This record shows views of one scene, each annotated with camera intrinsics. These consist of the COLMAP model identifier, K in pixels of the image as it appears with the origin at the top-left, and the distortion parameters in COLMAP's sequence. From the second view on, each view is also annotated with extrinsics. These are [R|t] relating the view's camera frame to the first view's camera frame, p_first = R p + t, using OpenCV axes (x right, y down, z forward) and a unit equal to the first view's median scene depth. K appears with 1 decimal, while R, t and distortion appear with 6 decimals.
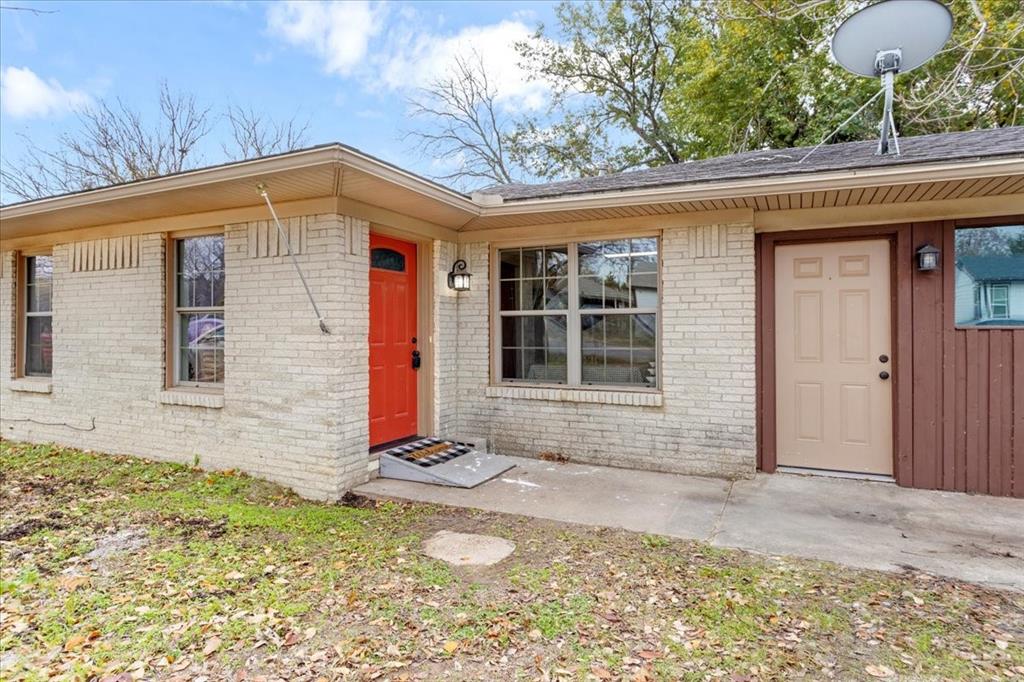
lens RADIAL K [[494.3, 0, 517.1], [0, 494.3, 336.4], [0, 0, 1]] dist [-0.004495, -0.000710]
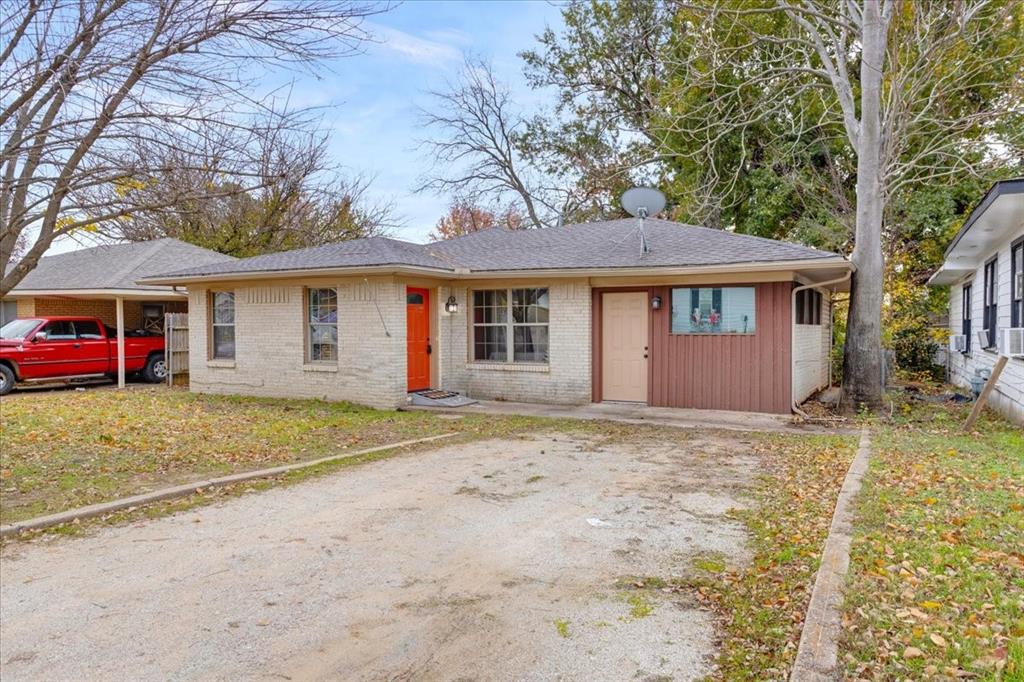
lens RADIAL K [[502.9, 0, 512.0], [0, 502.9, 341.0], [0, 0, 1]] dist [0.001406, -0.000395]
pose [[0.999152, -0.001122, -0.041149, 0.204145], [0.001965, 0.999789, 0.020436, -0.025134], [0.041117, -0.020499, 0.998944, -0.967625]]
